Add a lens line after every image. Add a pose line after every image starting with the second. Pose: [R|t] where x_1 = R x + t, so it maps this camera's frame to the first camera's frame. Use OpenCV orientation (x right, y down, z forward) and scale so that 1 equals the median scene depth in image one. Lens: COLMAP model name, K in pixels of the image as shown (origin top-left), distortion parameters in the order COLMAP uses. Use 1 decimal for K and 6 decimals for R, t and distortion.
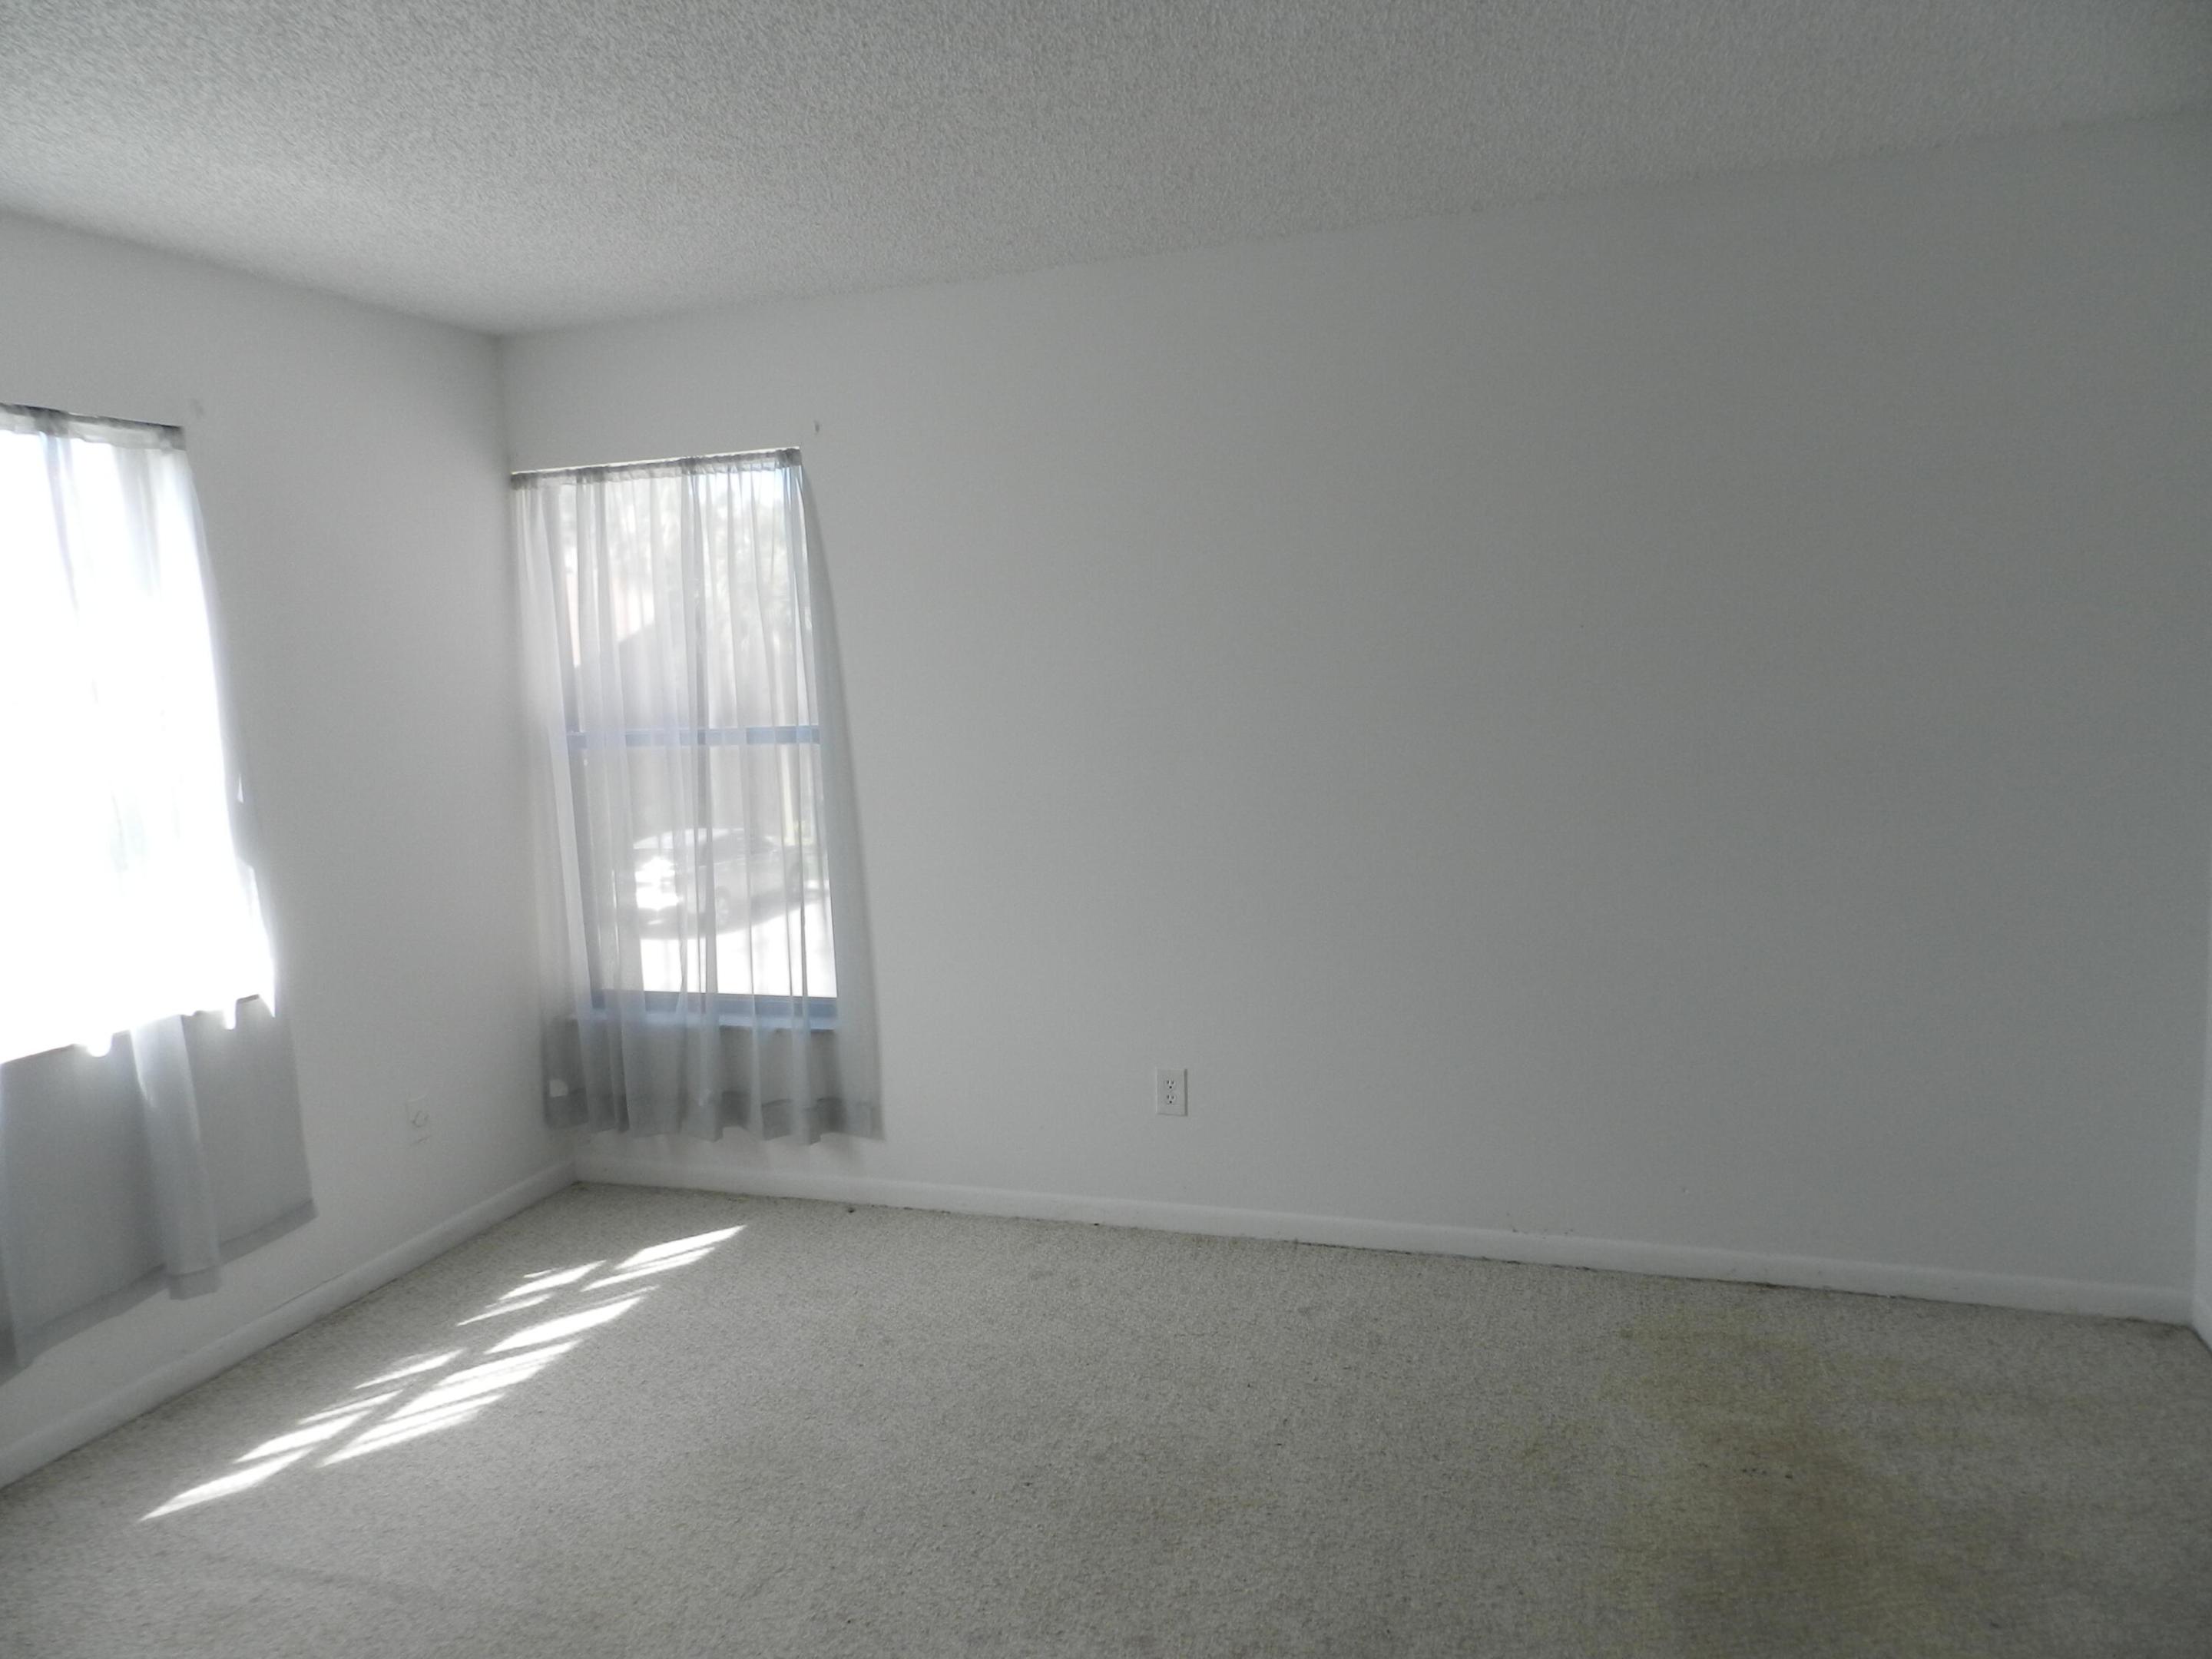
lens RADIAL K [[1527.9, 0, 1106.0], [0, 1527.9, 829.5], [0, 0, 1]] dist [0.025454, 0.000475]
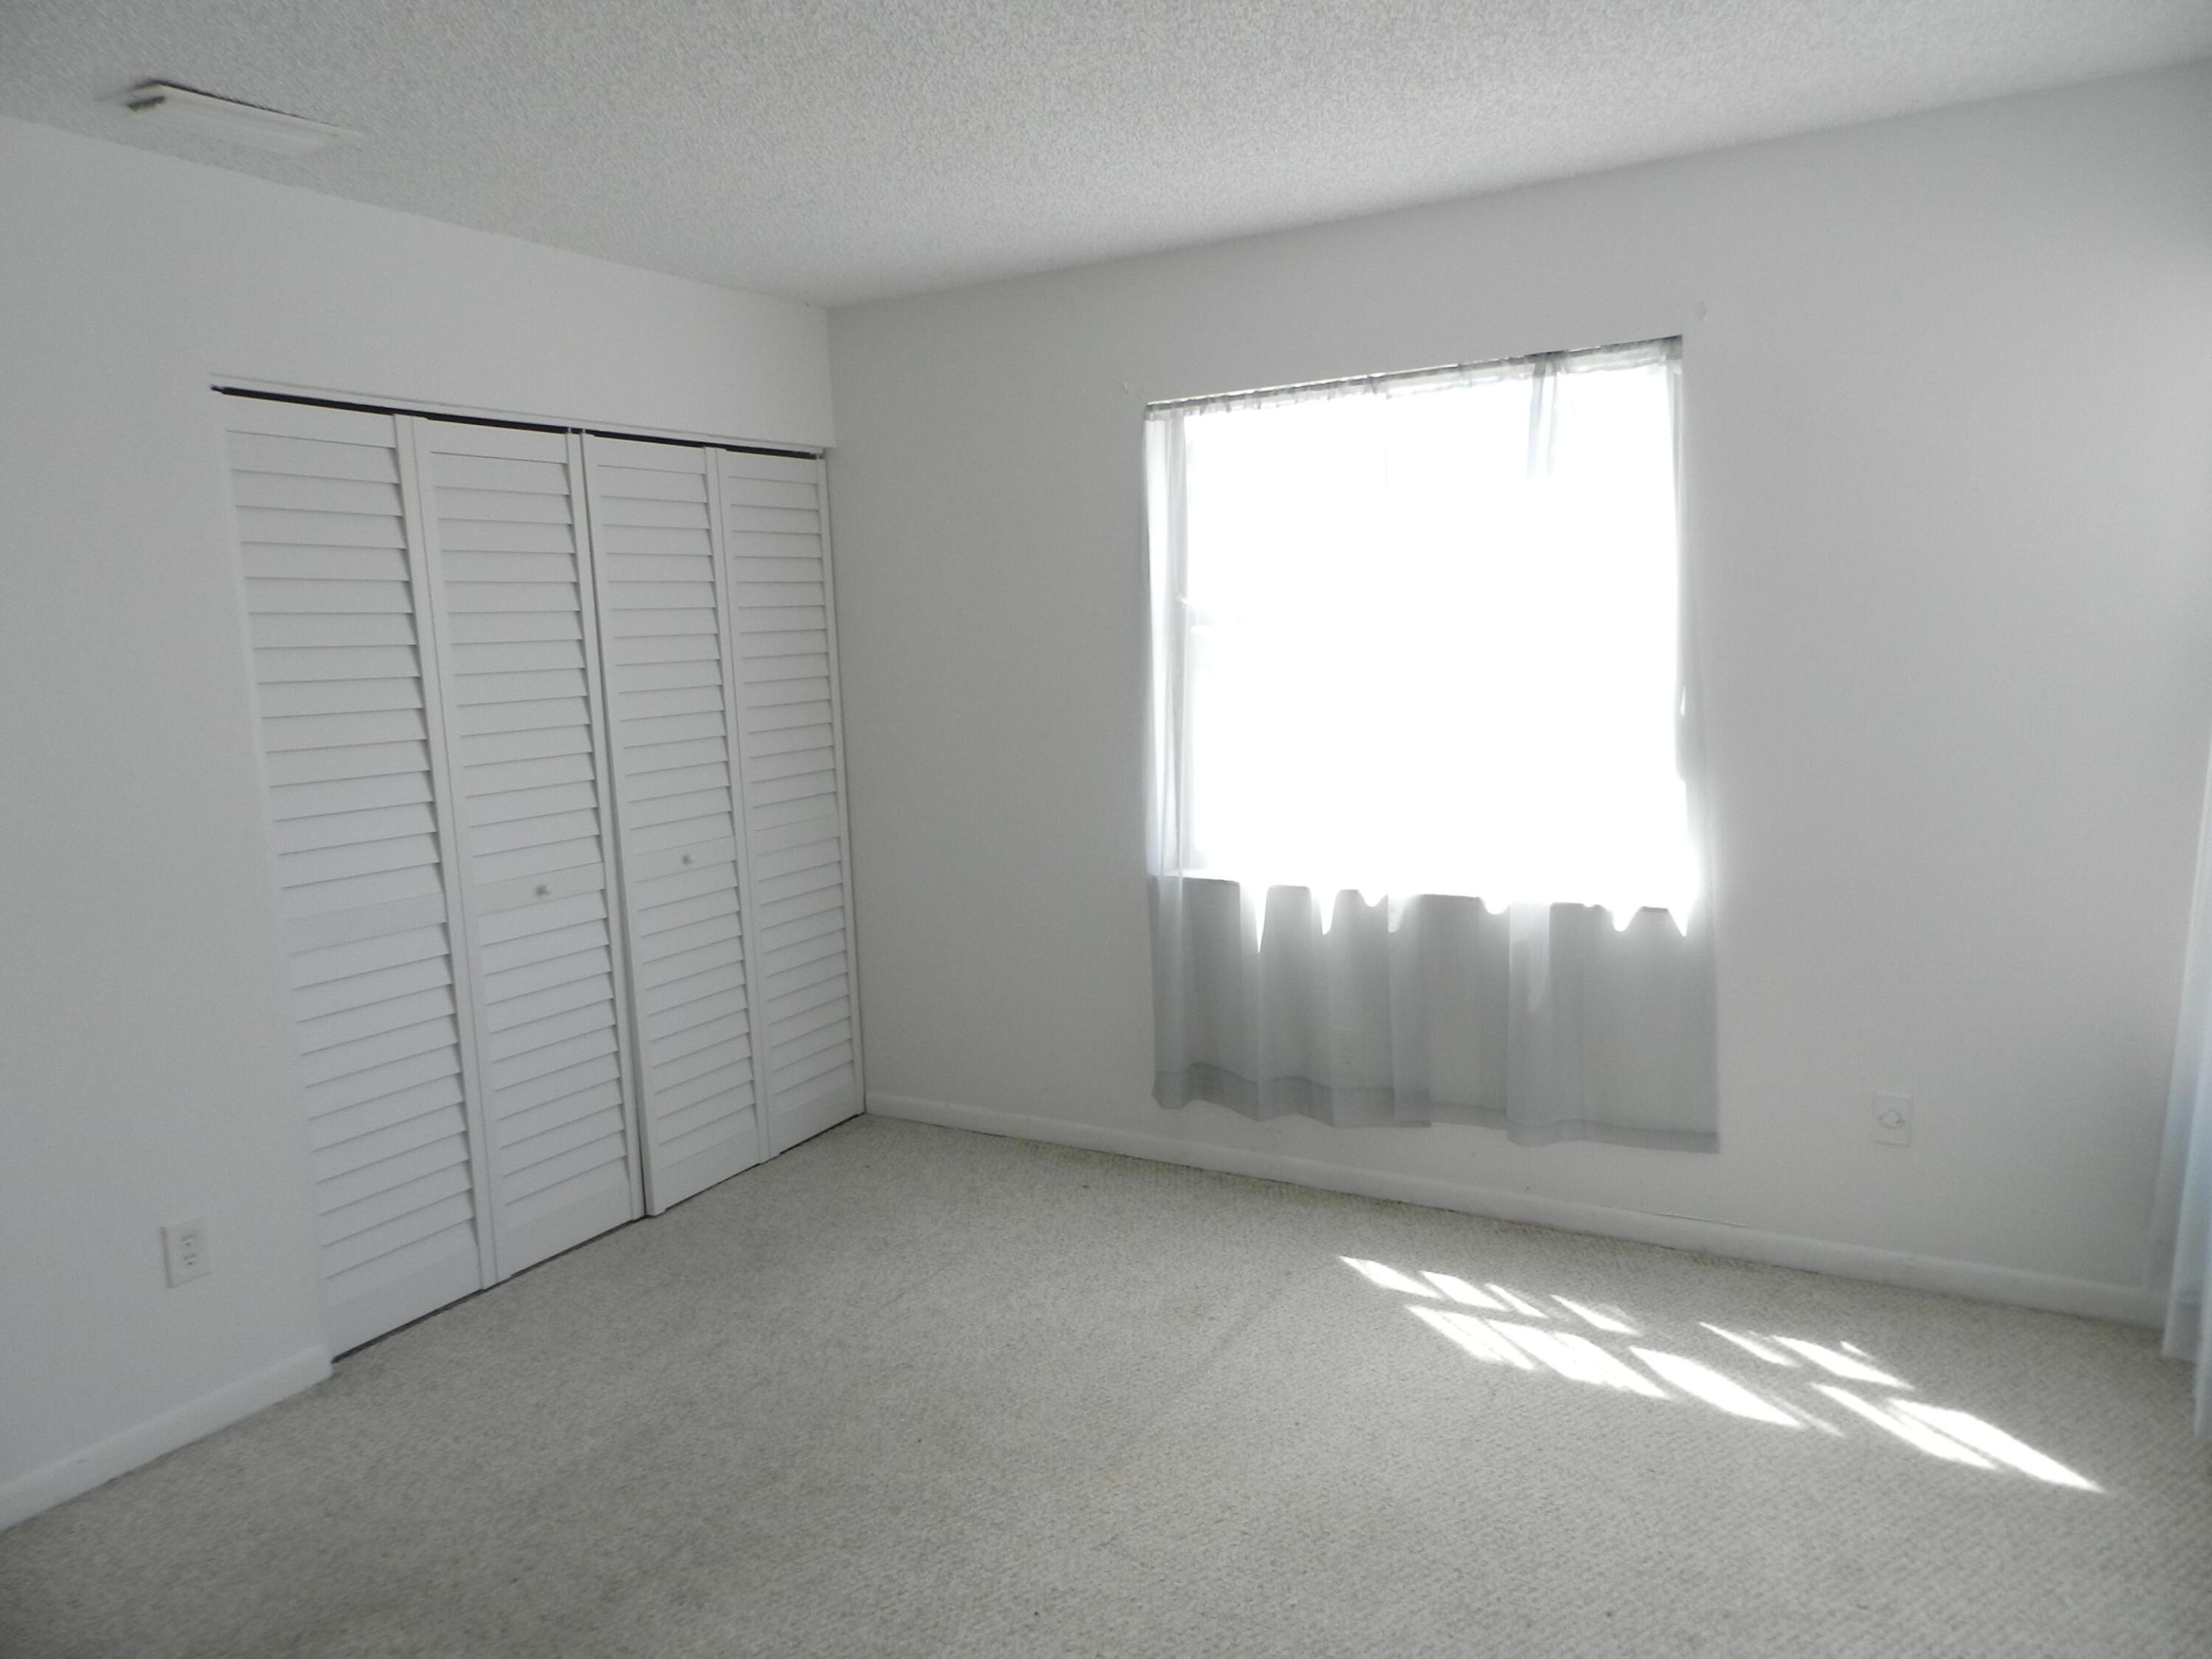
lens RADIAL K [[1527.9, 0, 1106.0], [0, 1527.9, 829.5], [0, 0, 1]] dist [0.025454, 0.000475]
pose [[-0.204717, 0.187650, -0.960666, 0.499474], [-0.066543, 0.976513, 0.204926, -0.130426], [0.976557, 0.105877, -0.187422, 0.874681]]
